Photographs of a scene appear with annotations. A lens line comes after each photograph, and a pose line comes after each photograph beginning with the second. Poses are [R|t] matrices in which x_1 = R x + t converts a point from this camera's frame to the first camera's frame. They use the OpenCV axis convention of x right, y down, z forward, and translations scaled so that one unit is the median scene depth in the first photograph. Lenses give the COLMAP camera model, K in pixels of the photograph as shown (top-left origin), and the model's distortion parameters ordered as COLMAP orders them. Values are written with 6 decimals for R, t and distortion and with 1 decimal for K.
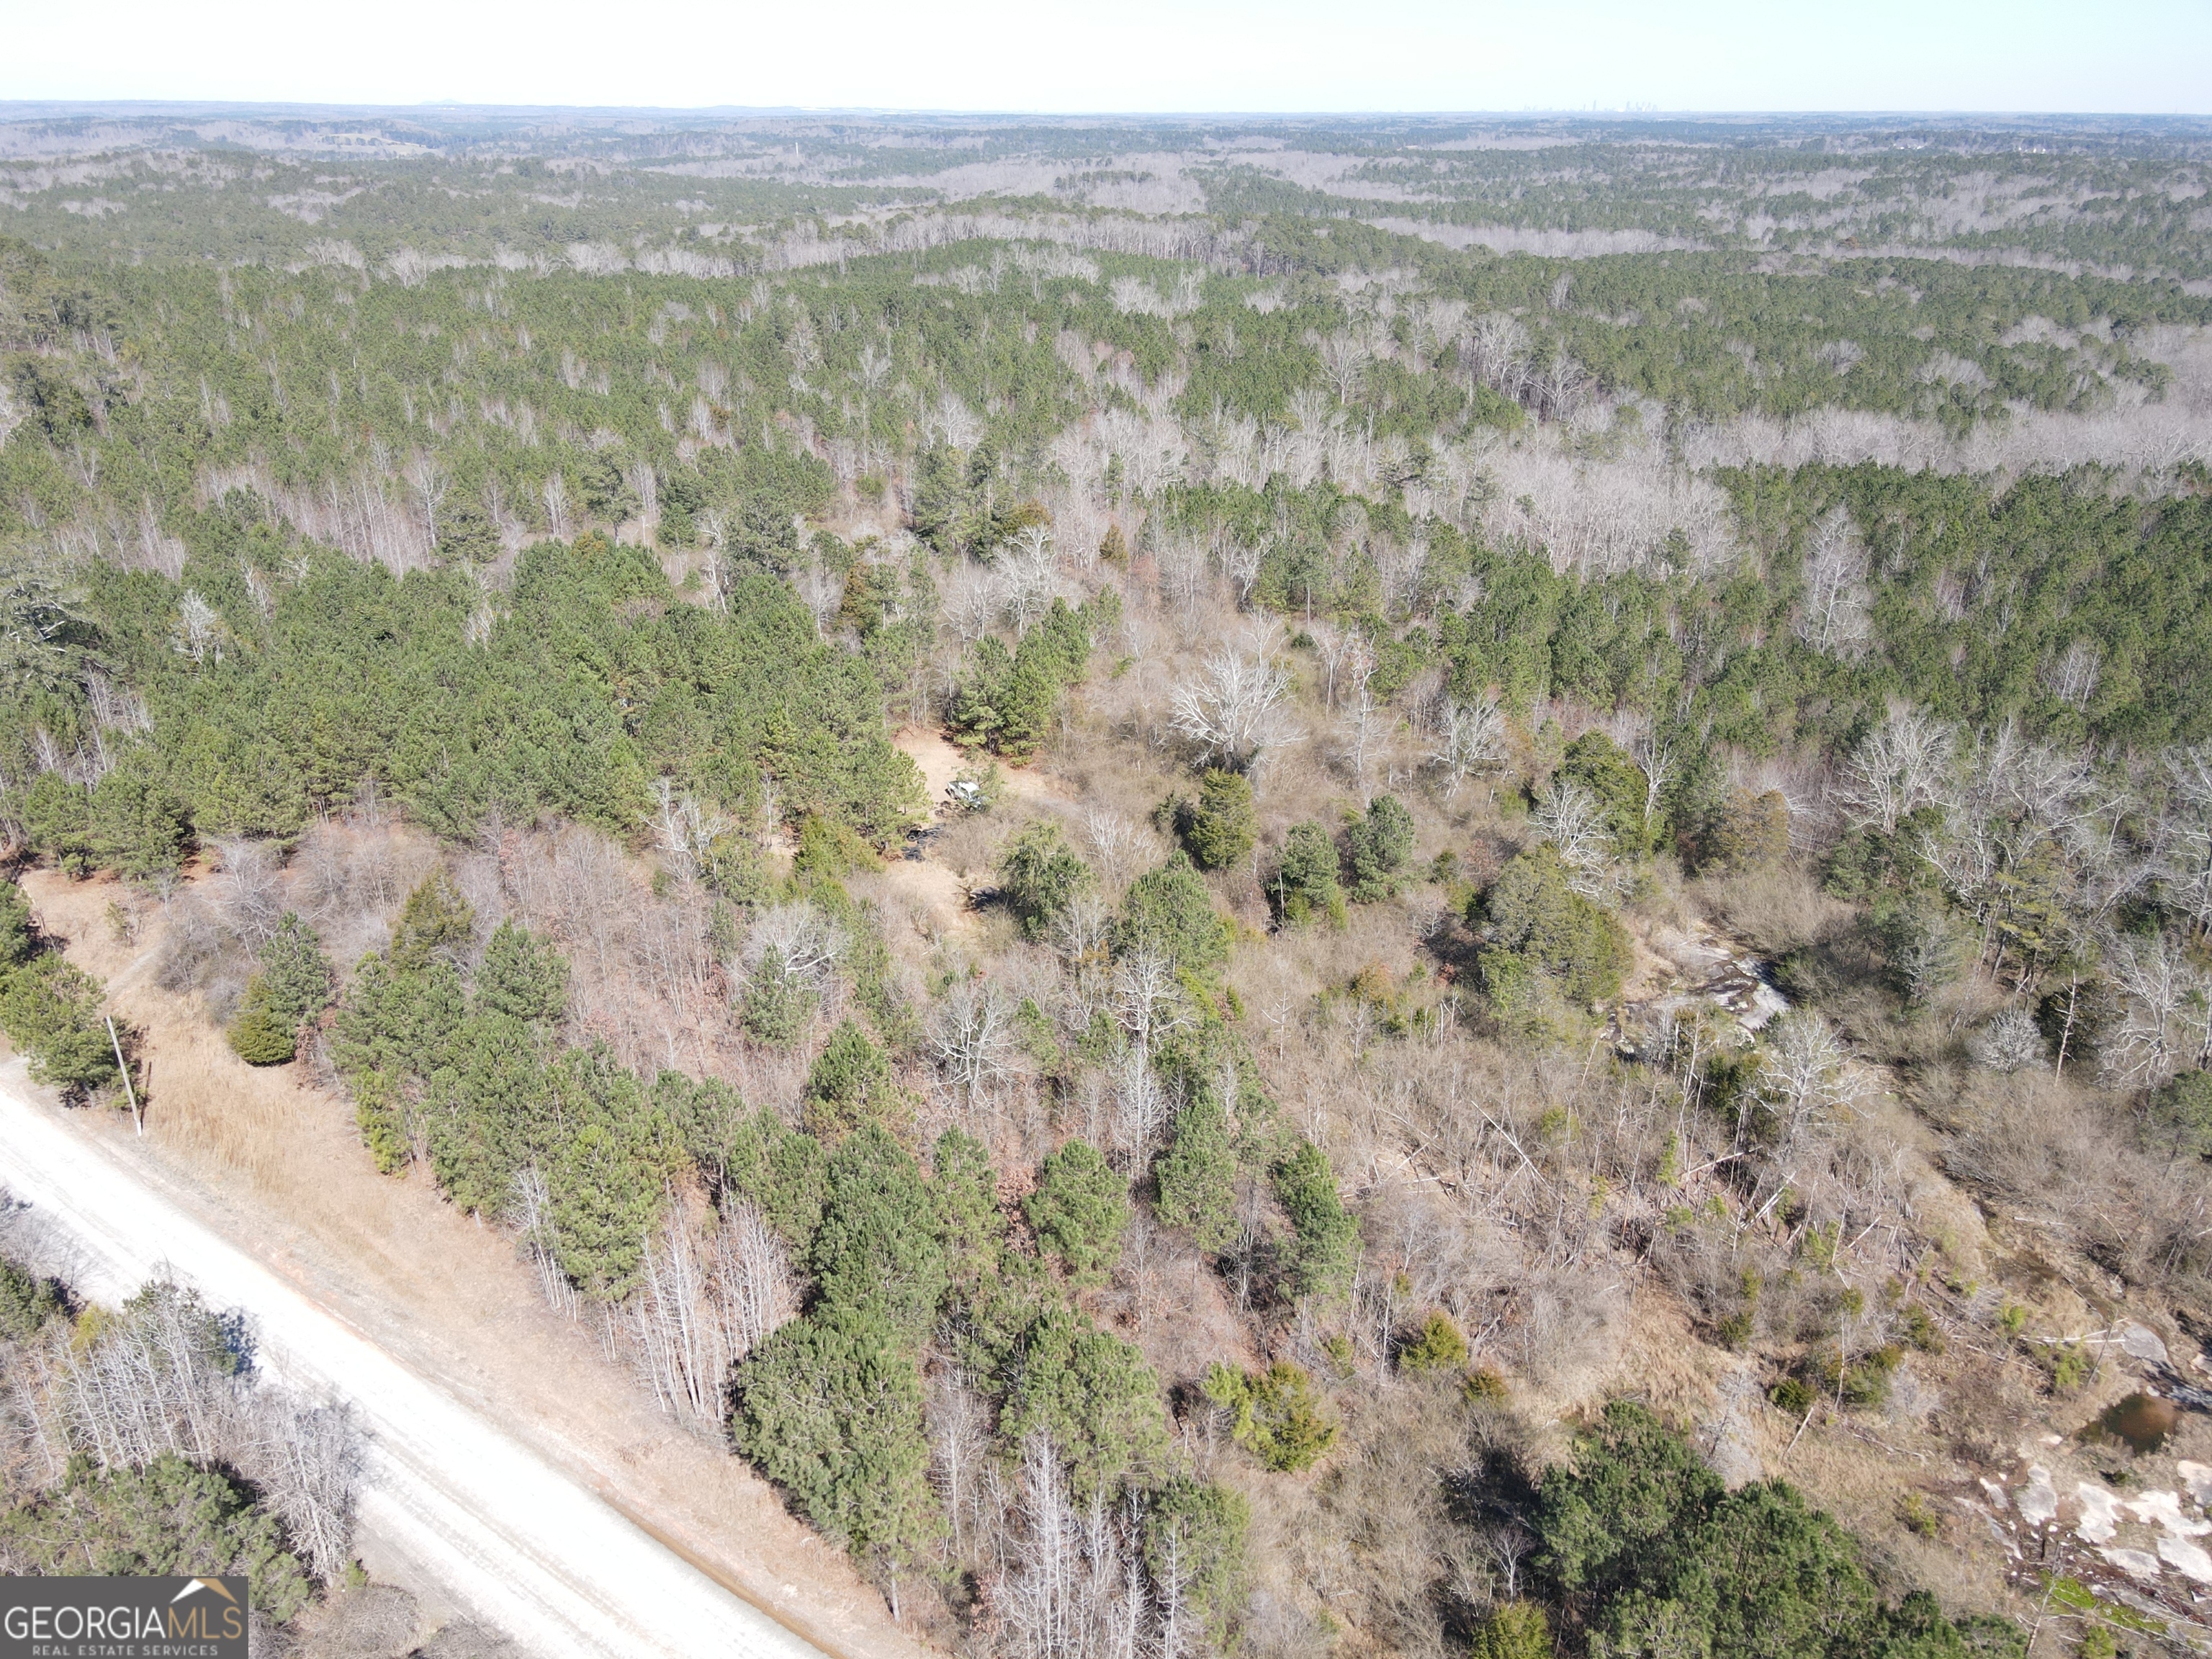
lens RADIAL K [[1600.3, 0, 1106.0], [0, 1600.3, 829.5], [0, 0, 1]] dist [0.023070, -0.003939]
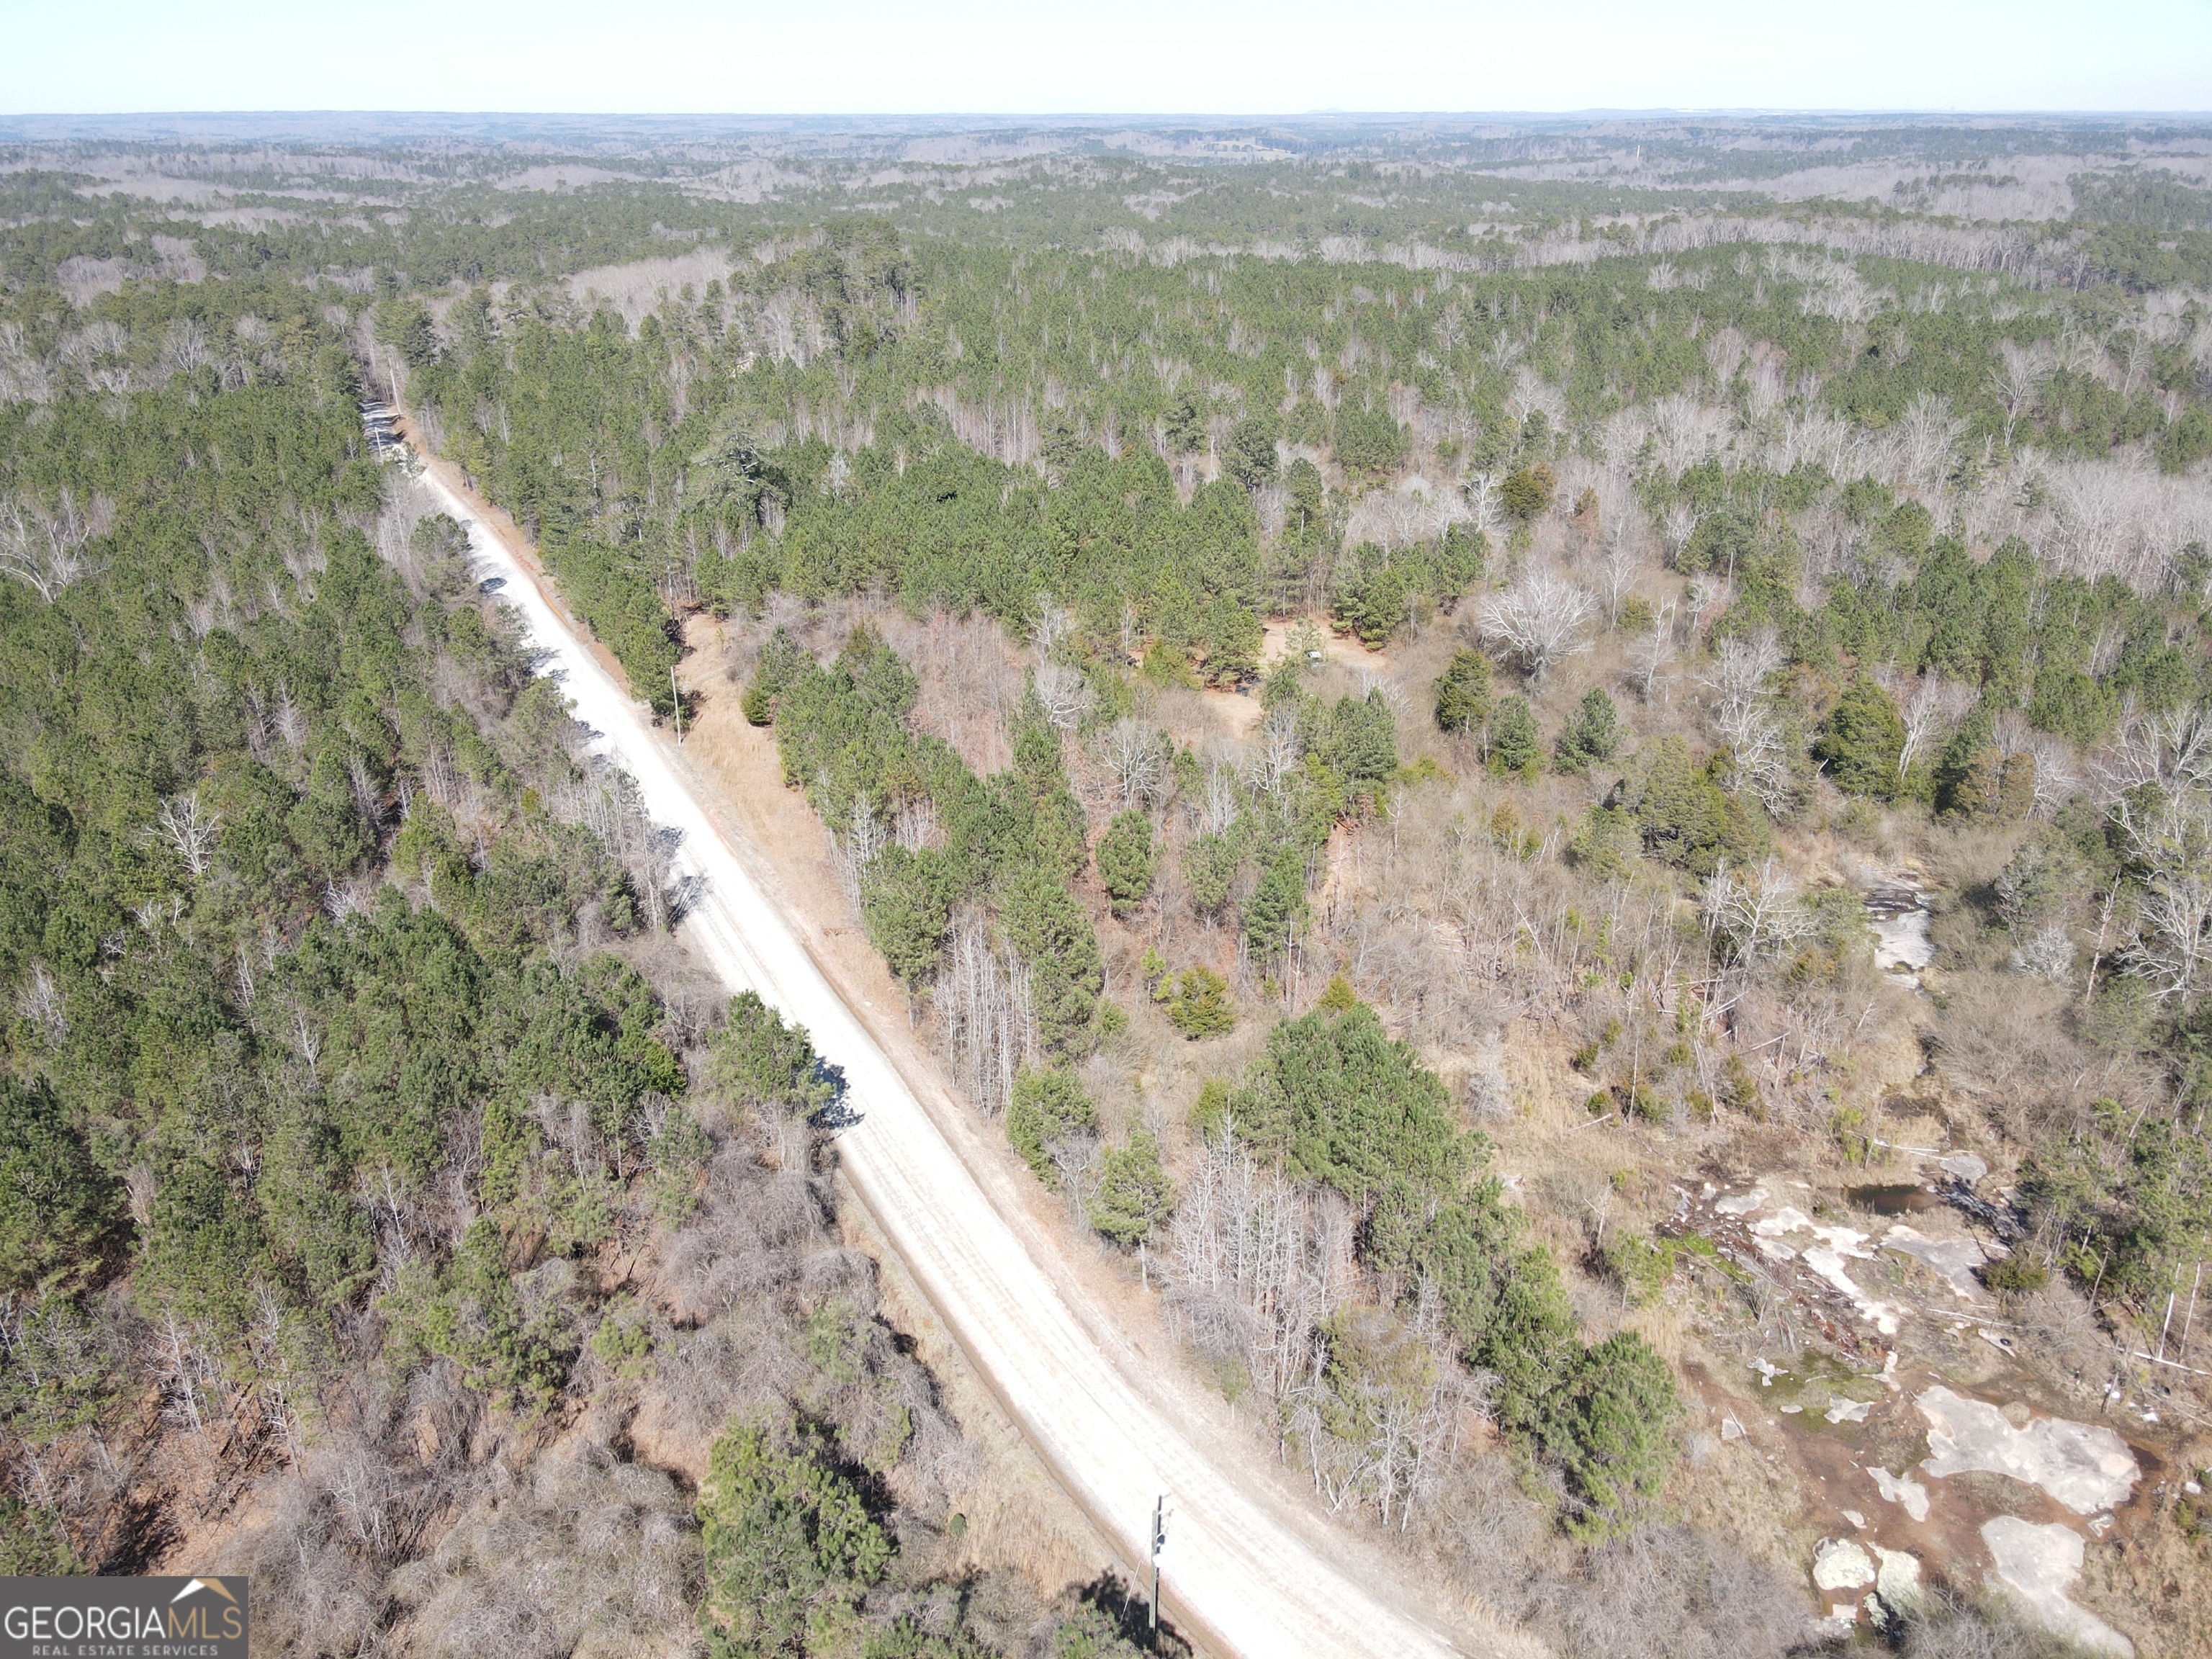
lens RADIAL K [[1611.5, 0, 1108.2], [0, 1611.5, 831.0], [0, 0, 1]] dist [-0.000434, 0.012502]
pose [[0.888104, 0.178755, -0.423458, 0.237251], [-0.179697, 0.982985, 0.038078, 0.064471], [0.423060, 0.042277, 0.905115, -0.139316]]
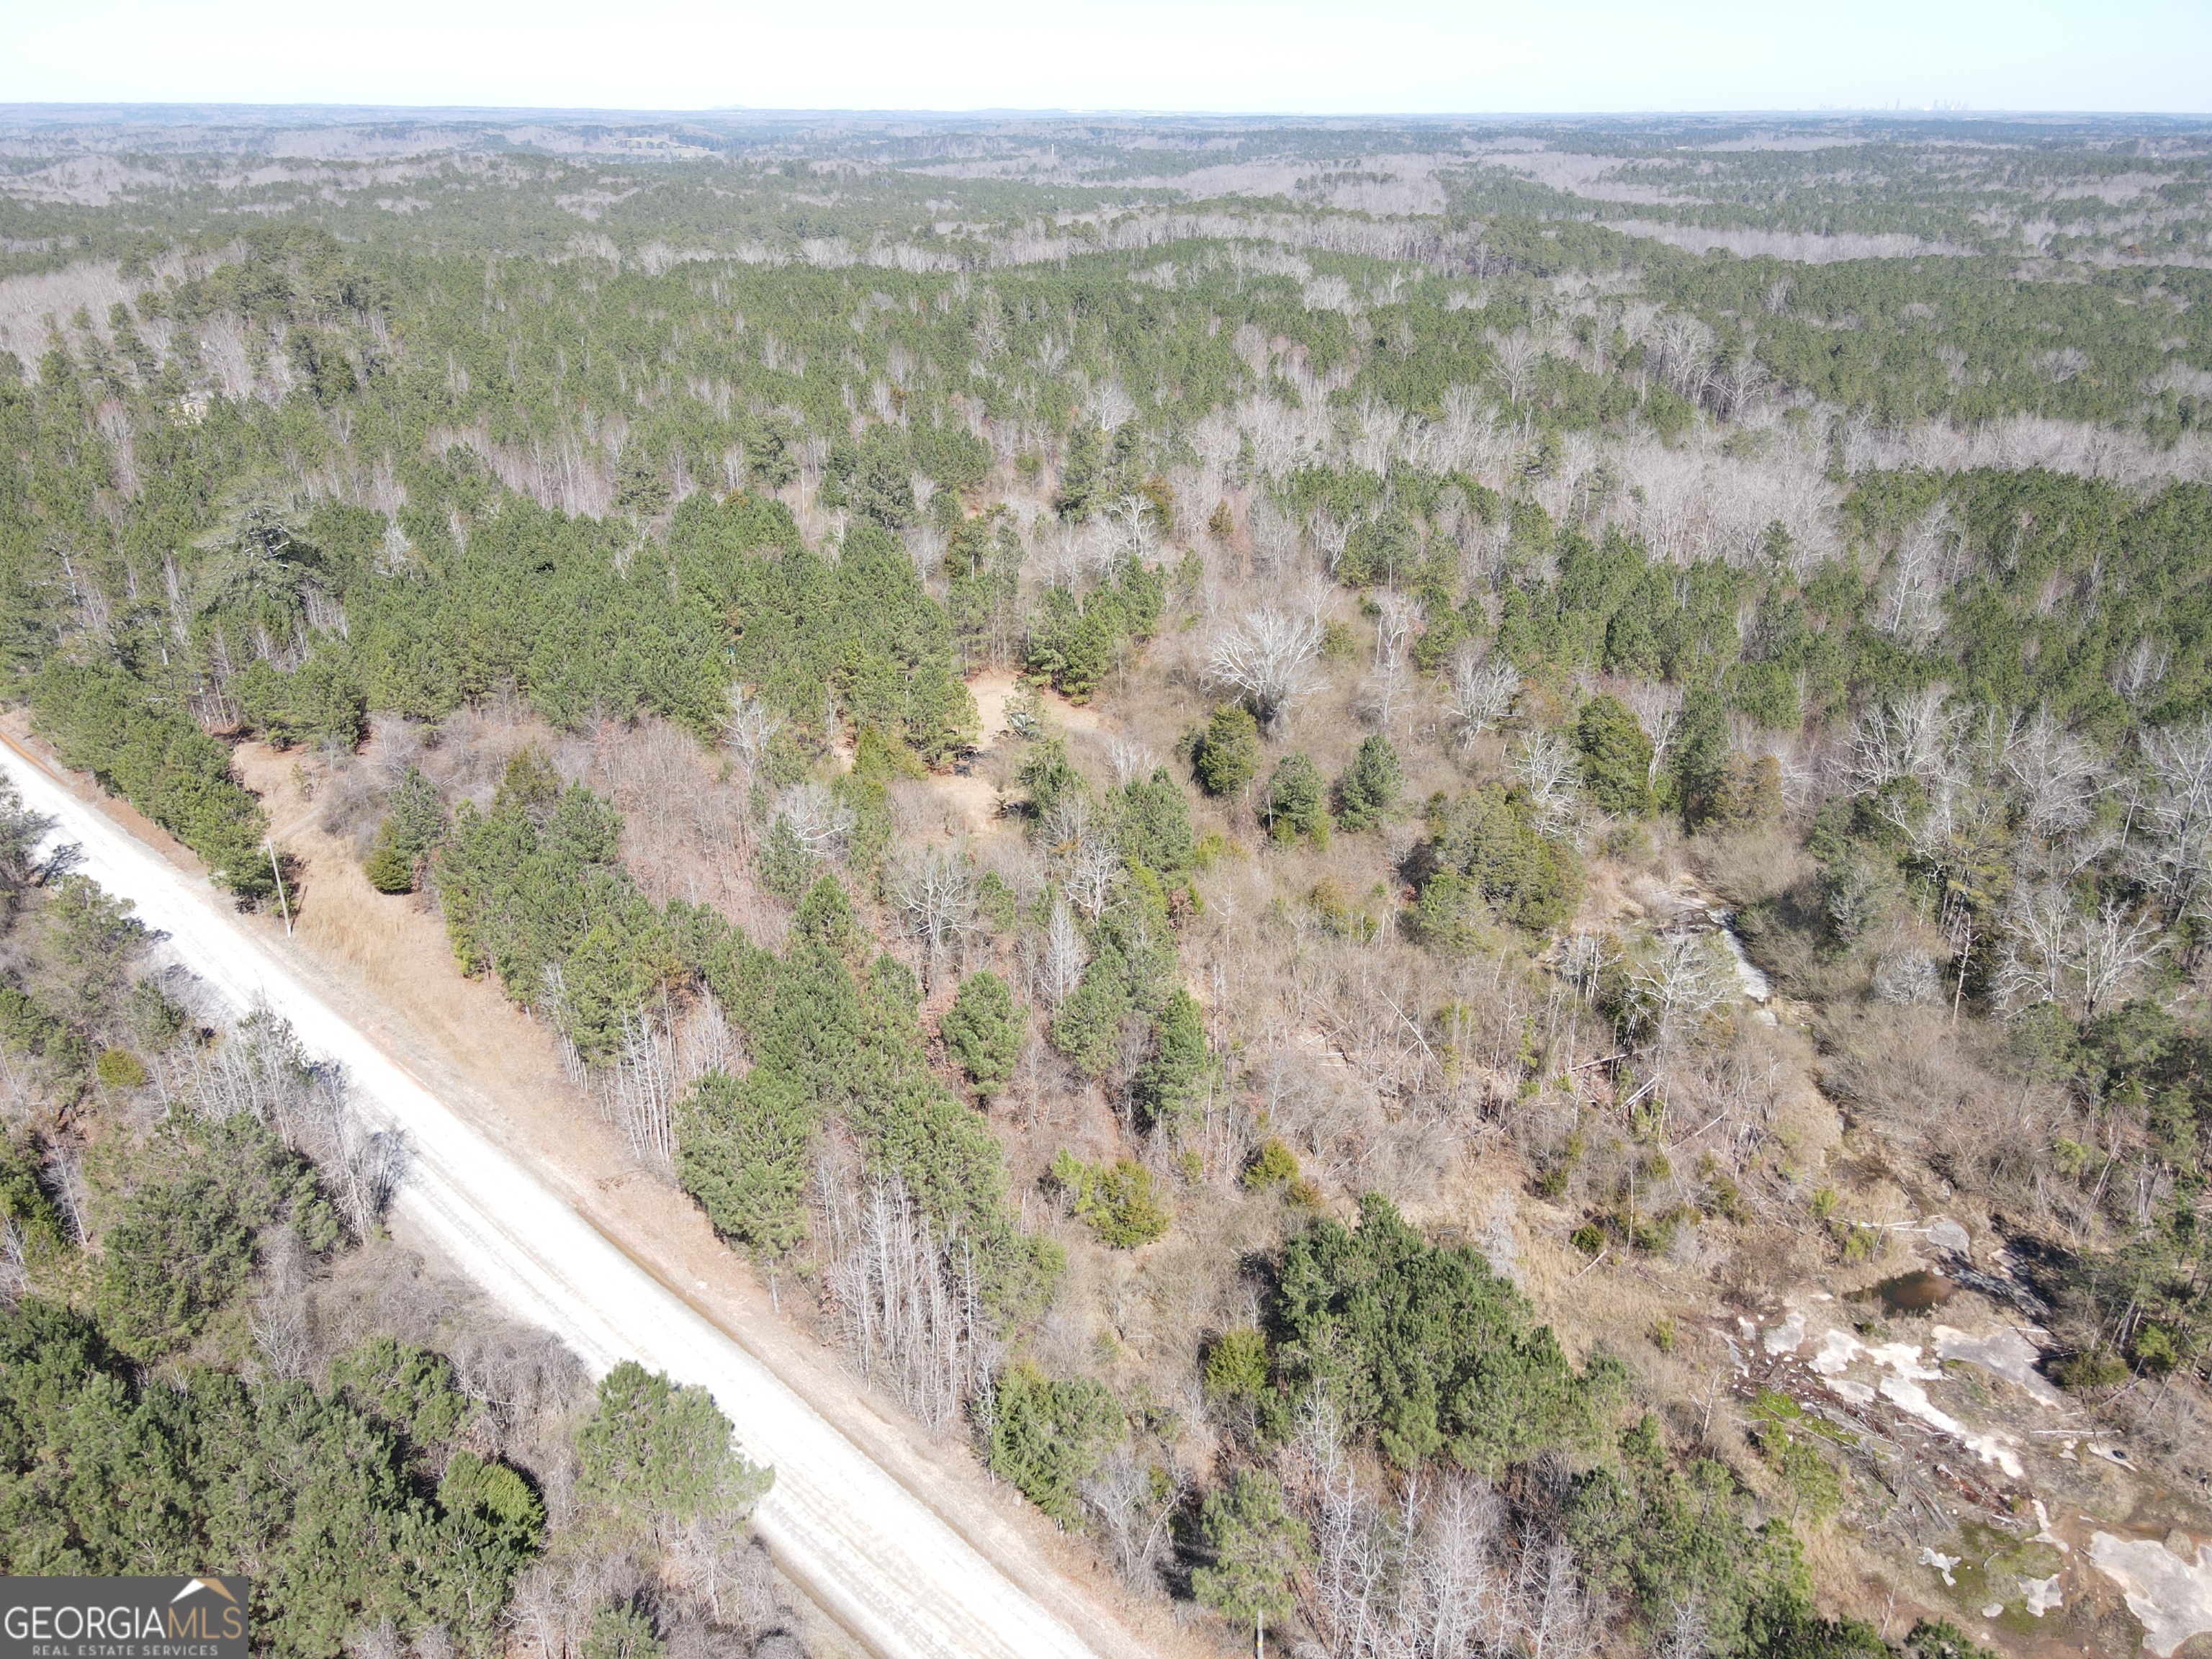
lens RADIAL K [[1600.2, 0, 1106.0], [0, 1600.2, 829.5], [0, 0, 1]] dist [0.019118, -0.005900]
pose [[0.989126, 0.058163, -0.135077, 0.090746], [-0.058232, 0.998297, 0.003449, 0.031682], [0.135048, 0.004454, 0.990829, -0.070252]]
